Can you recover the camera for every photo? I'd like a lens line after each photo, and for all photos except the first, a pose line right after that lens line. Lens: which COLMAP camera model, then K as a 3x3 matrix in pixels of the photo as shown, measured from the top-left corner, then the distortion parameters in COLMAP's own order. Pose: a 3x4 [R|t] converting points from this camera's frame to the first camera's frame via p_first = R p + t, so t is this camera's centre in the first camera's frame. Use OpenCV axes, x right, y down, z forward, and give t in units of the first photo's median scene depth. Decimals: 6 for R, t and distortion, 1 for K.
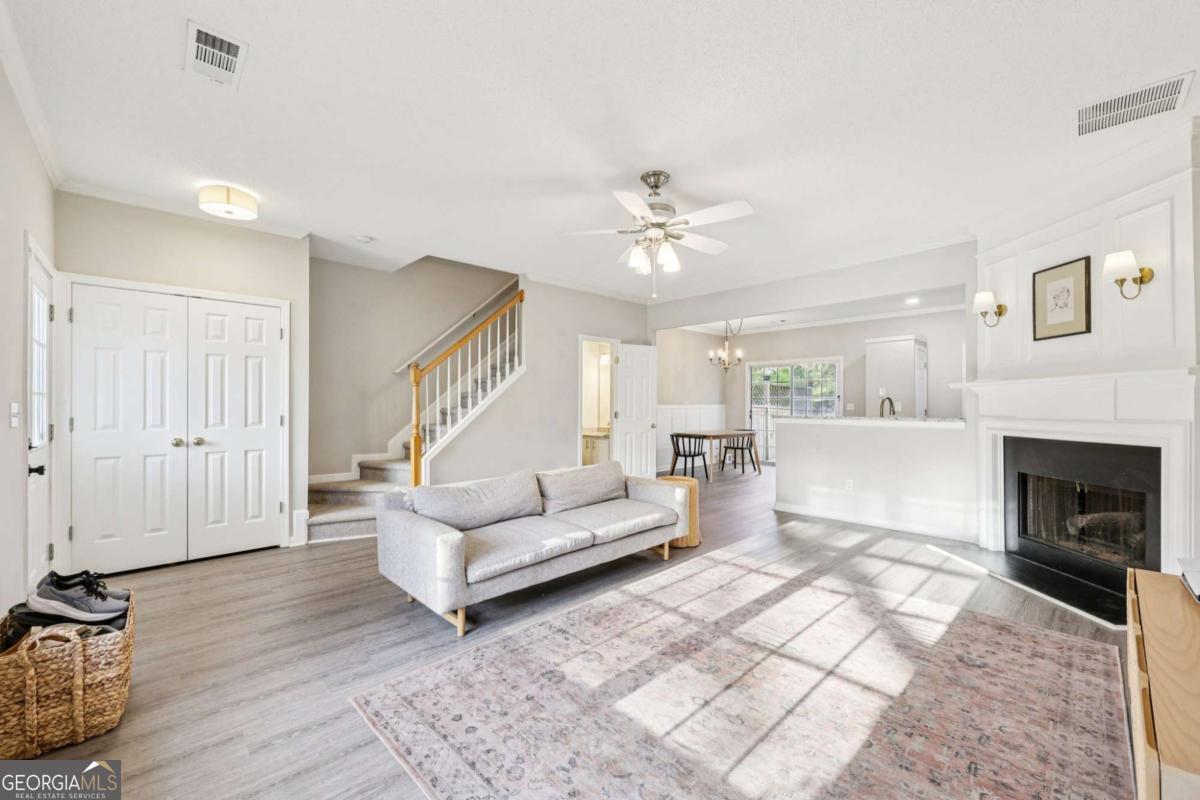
lens RADIAL K [[483.8, 0, 595.8], [0, 483.8, 403.6], [0, 0, 1]] dist [-0.002274, 0.000554]
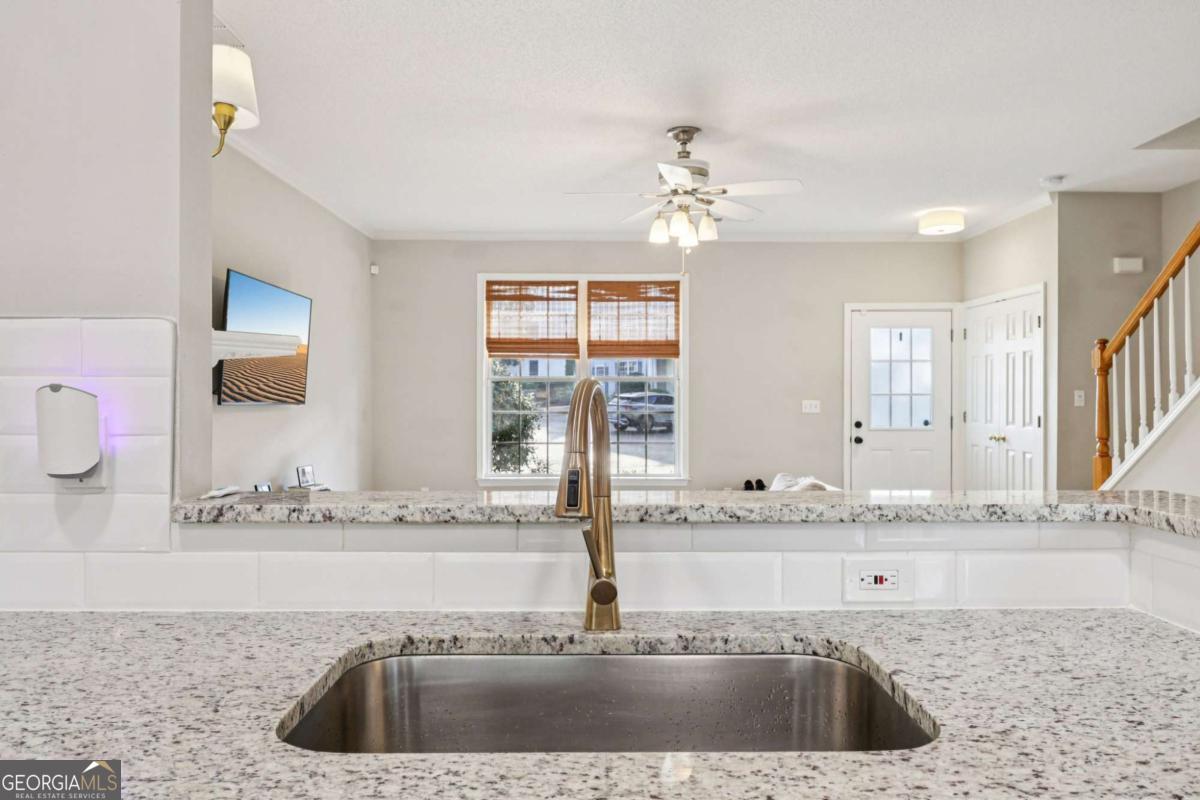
lens RADIAL K [[808.5, 0, 603.8], [0, 808.5, 400.1], [0, 0, 1]] dist [0.018518, 0.000161]
pose [[-0.680482, 0.004123, -0.732753, 1.410235], [-0.002081, 0.999969, 0.007558, -0.019594], [0.732761, 0.006668, -0.680453, 2.094173]]
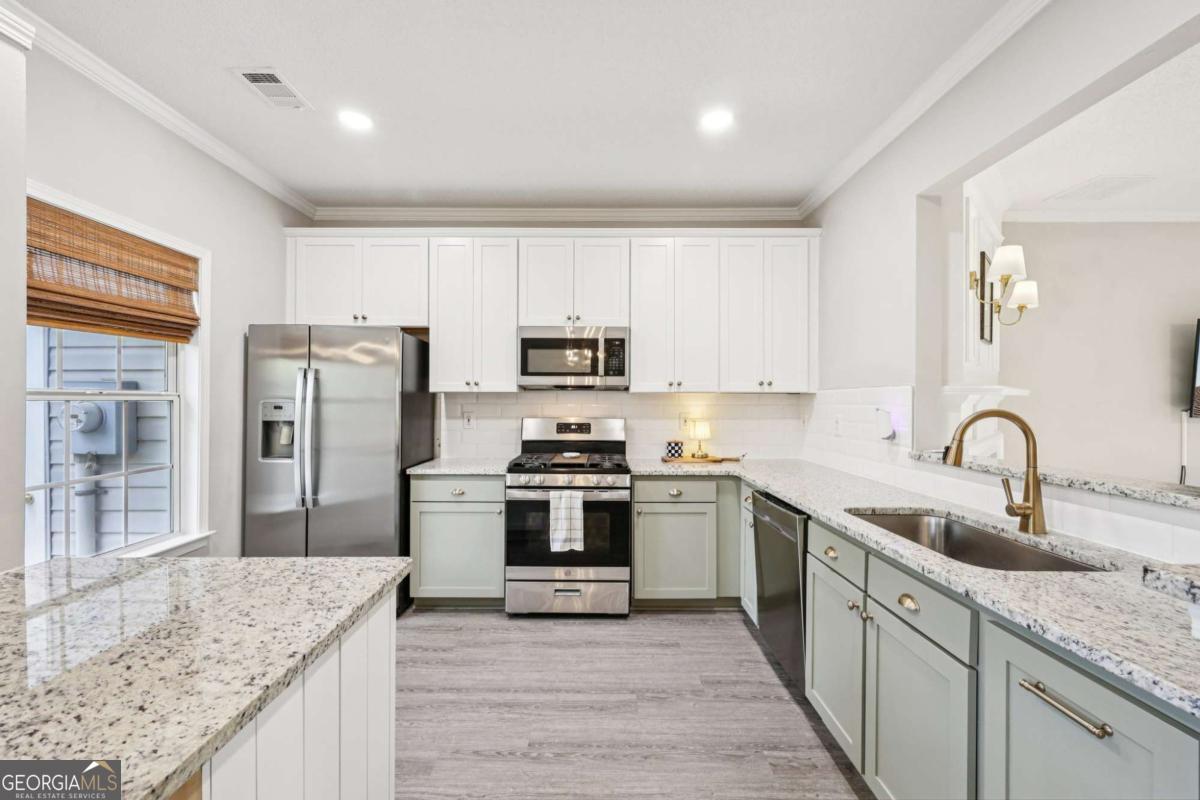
lens RADIAL K [[483.8, 0, 592.3], [0, 483.8, 401.1], [0, 0, 1]] dist [-0.002274, 0.000554]
pose [[-0.728080, -0.000488, 0.685492, 1.058968], [-0.000144, 1.000000, 0.000558, -0.037767], [-0.685492, 0.000307, -0.728080, 2.530611]]
